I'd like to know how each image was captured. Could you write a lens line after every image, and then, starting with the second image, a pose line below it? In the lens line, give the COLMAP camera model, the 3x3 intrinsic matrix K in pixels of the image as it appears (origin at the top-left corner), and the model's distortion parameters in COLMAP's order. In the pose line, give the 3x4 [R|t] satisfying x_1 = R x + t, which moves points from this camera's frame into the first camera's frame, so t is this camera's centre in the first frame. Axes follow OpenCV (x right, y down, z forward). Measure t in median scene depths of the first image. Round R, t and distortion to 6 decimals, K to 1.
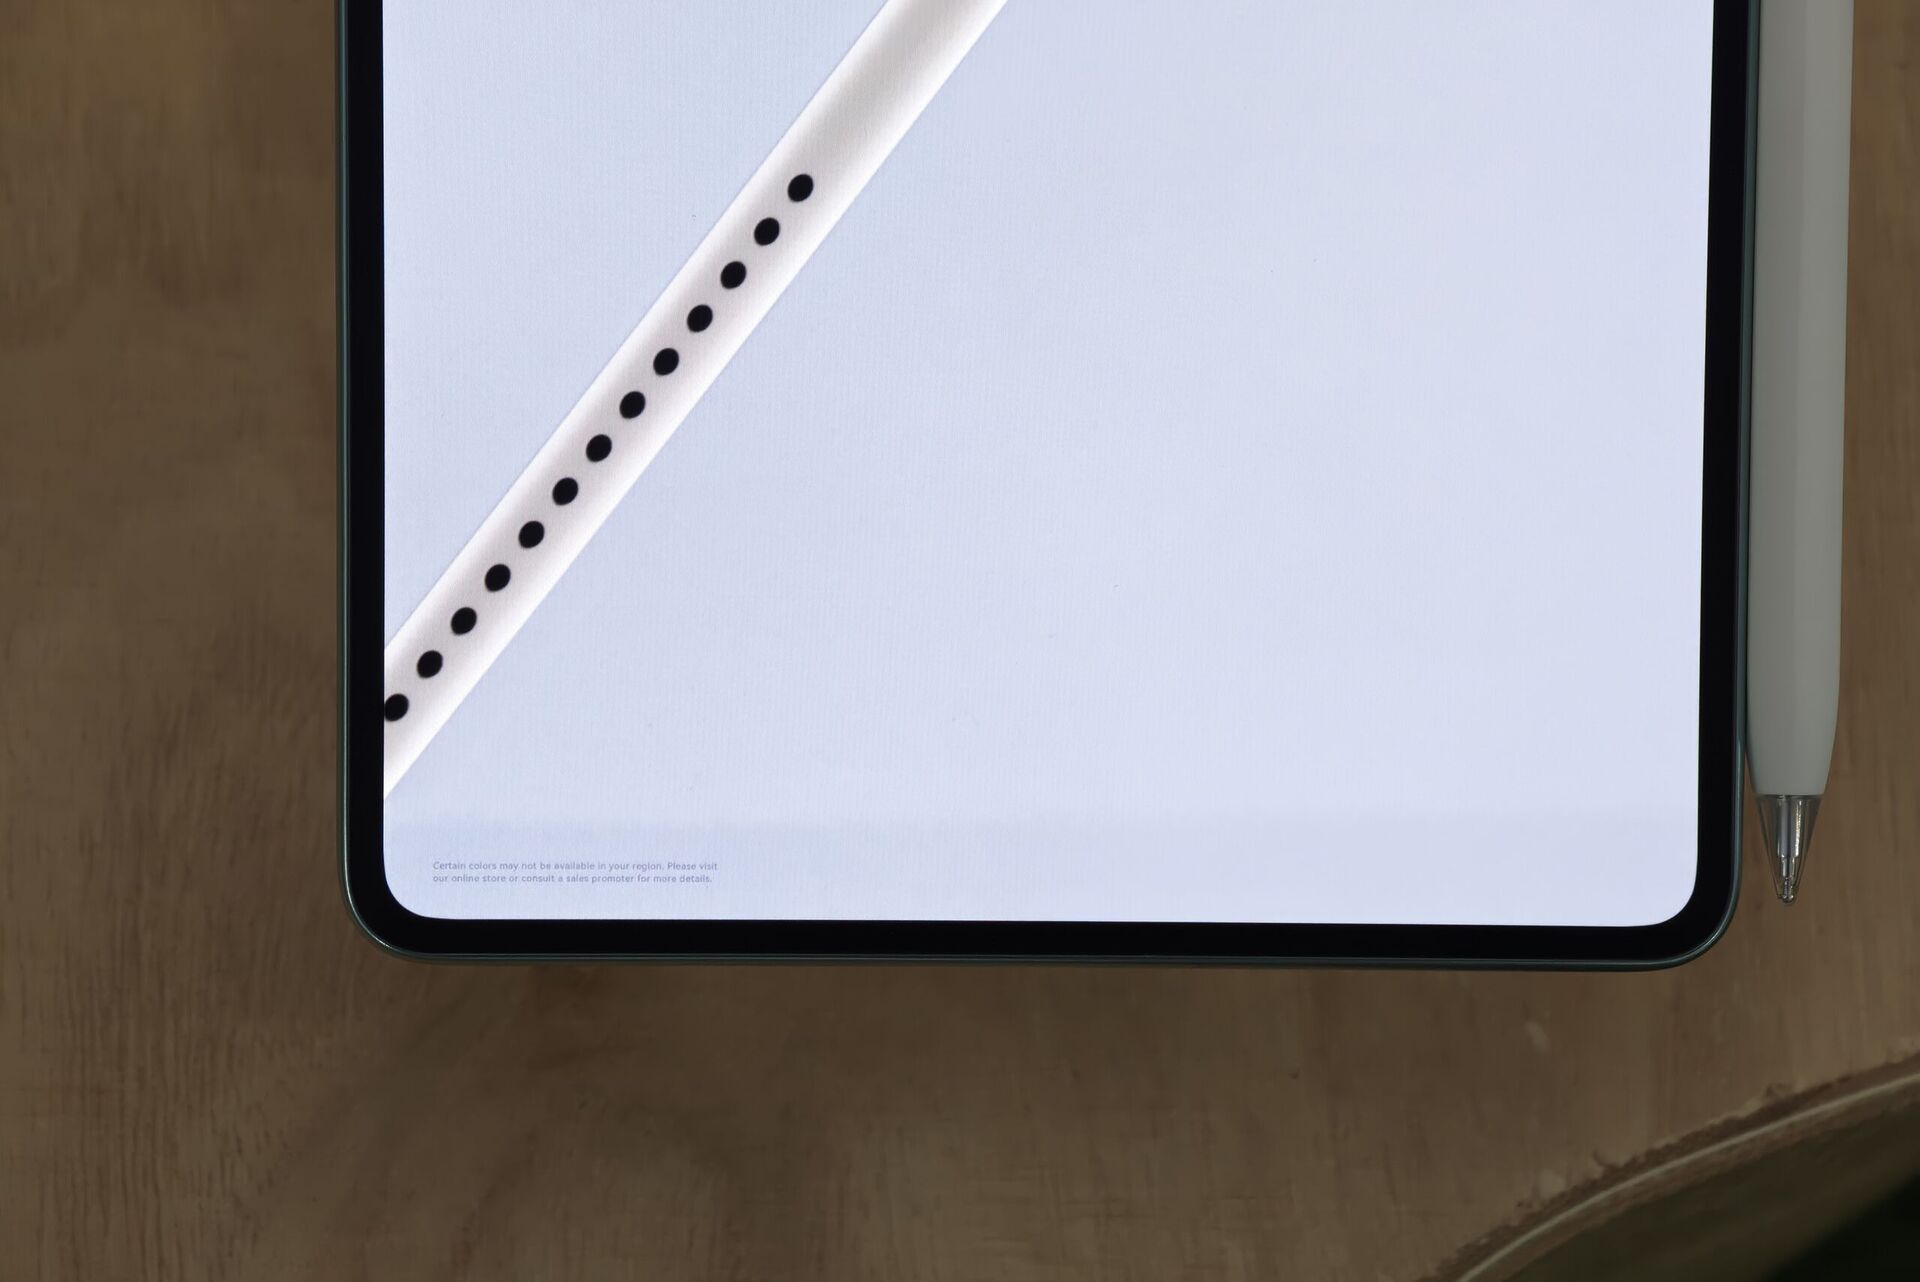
lens RADIAL K [[5377.6, 0, 956.8], [0, 5377.6, 640.2], [0, 0, 1]] dist [0.300928, 0.000000]
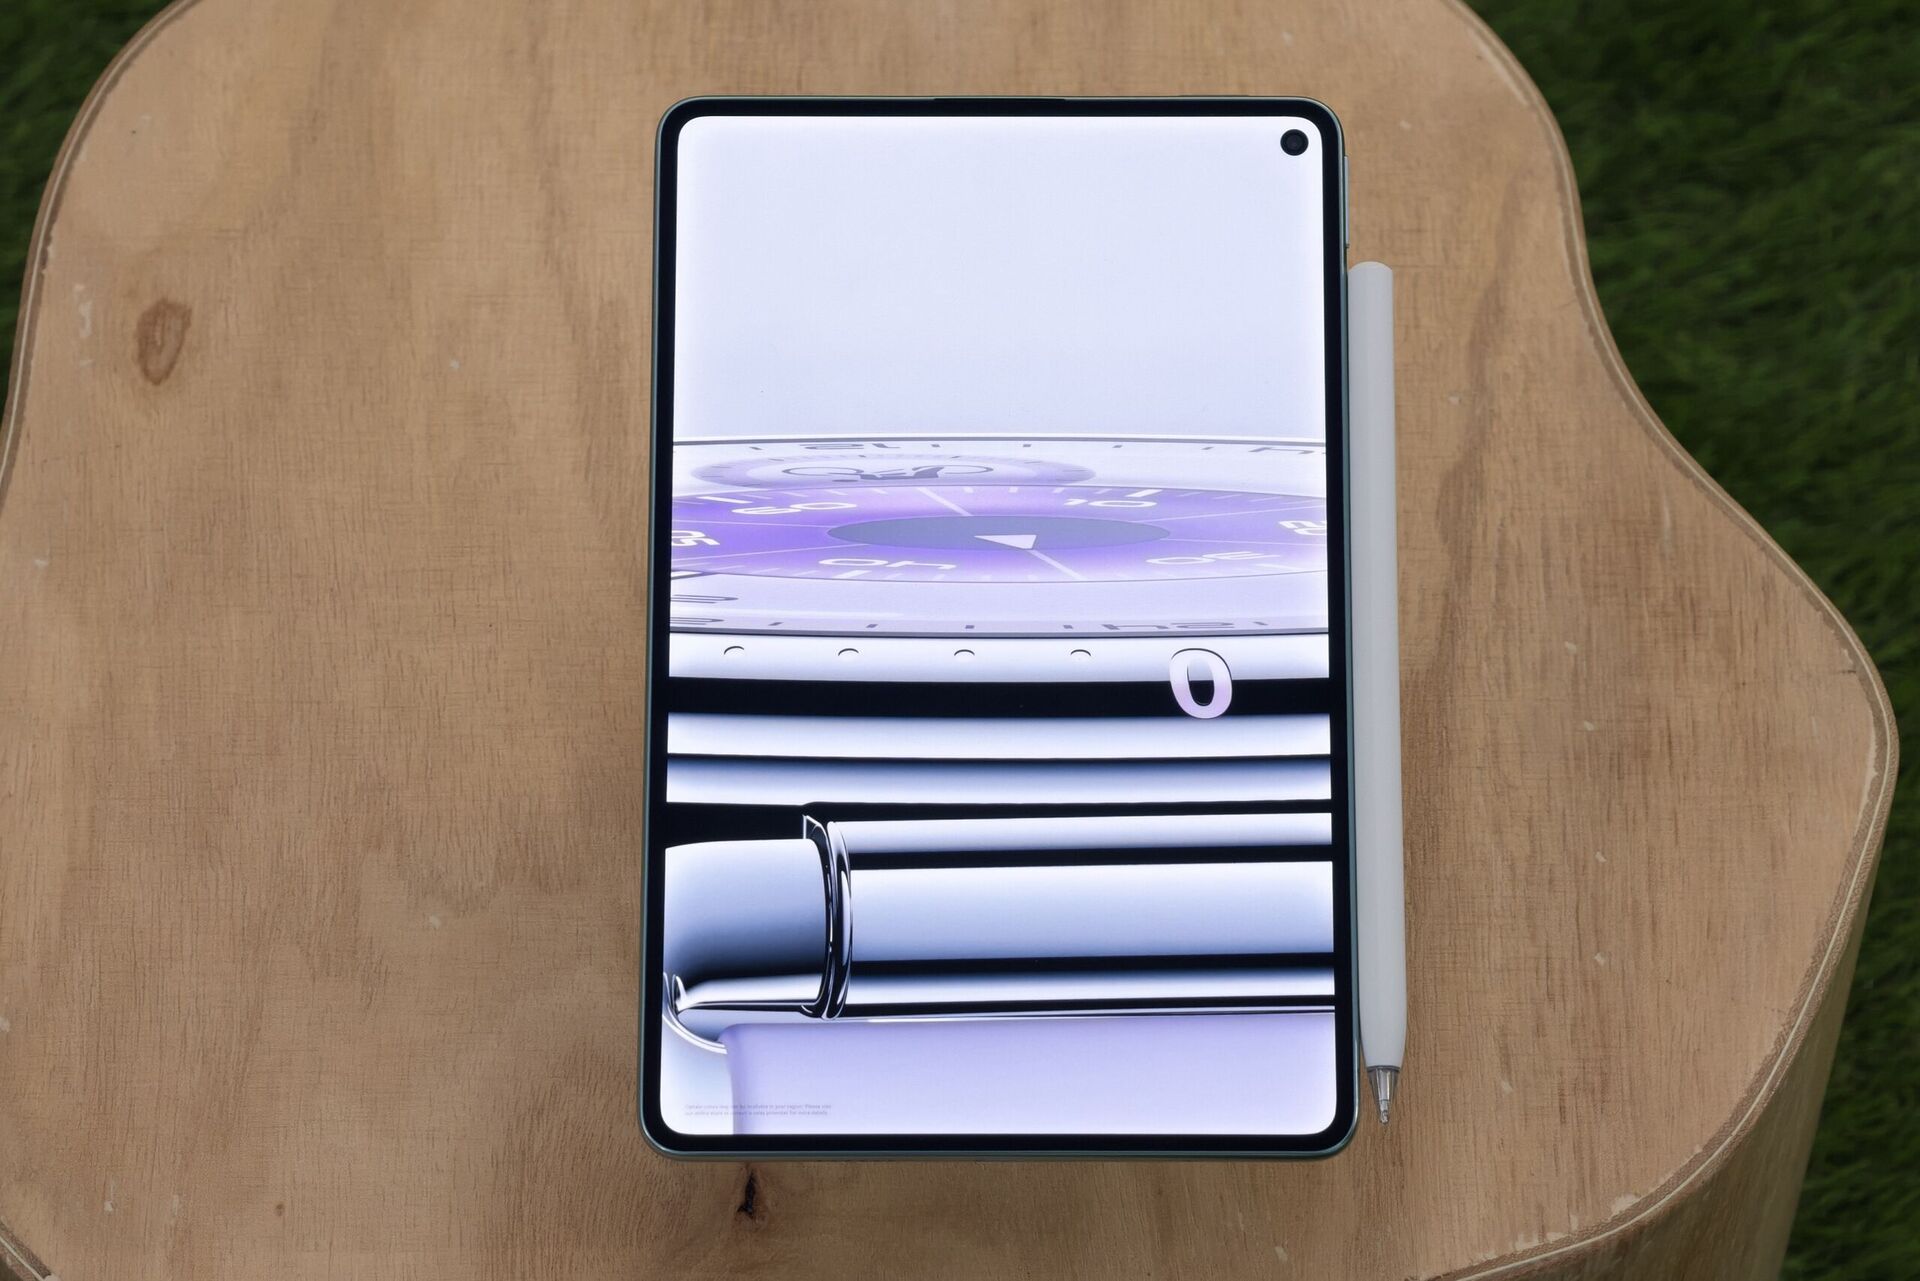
lens RADIAL K [[5377.6, 0, 960.3], [0, 5377.6, 640.6], [0, 0, 1]] dist [0.300928, 0.000000]
pose [[0.998922, -0.019423, -0.042153, 0.080359], [0.006796, 0.959649, -0.281120, 0.388046], [0.045912, 0.280531, 0.958746, -0.818967]]
